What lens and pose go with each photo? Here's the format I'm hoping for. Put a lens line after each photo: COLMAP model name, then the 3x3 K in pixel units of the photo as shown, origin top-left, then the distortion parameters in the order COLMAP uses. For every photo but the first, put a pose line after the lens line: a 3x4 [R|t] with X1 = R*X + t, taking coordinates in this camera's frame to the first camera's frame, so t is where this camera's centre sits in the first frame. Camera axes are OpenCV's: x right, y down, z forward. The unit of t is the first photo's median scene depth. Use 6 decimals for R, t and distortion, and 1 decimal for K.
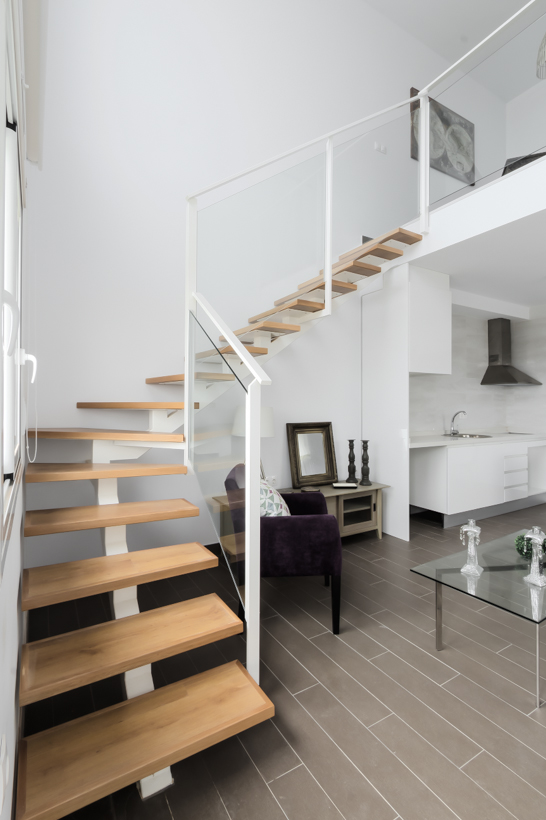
lens RADIAL K [[410.9, 0, 274.8], [0, 410.9, 398.0], [0, 0, 1]] dist [0.001916, 0.000111]
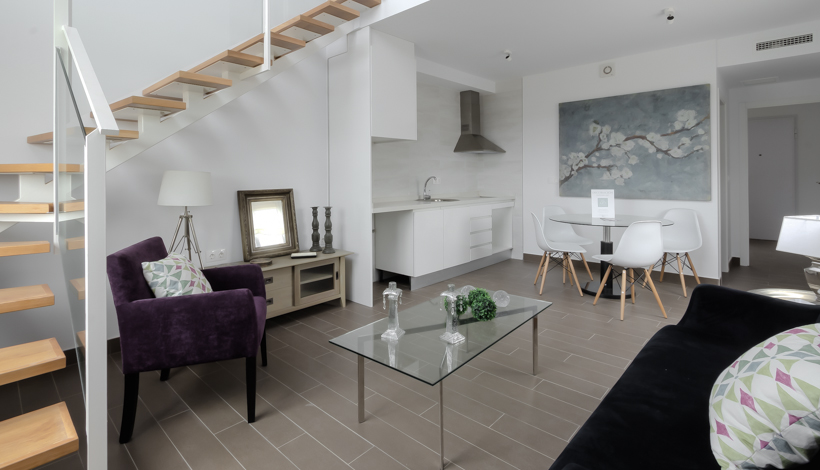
lens RADIAL K [[391.7, 0, 408.3], [0, 391.7, 174.3], [0, 0, 1]] dist [-0.002716, -0.000108]
pose [[0.968196, -0.011330, 0.249938, 0.177027], [0.010052, 0.999929, 0.006389, 0.022959], [-0.249993, -0.003674, 0.968241, 0.063470]]
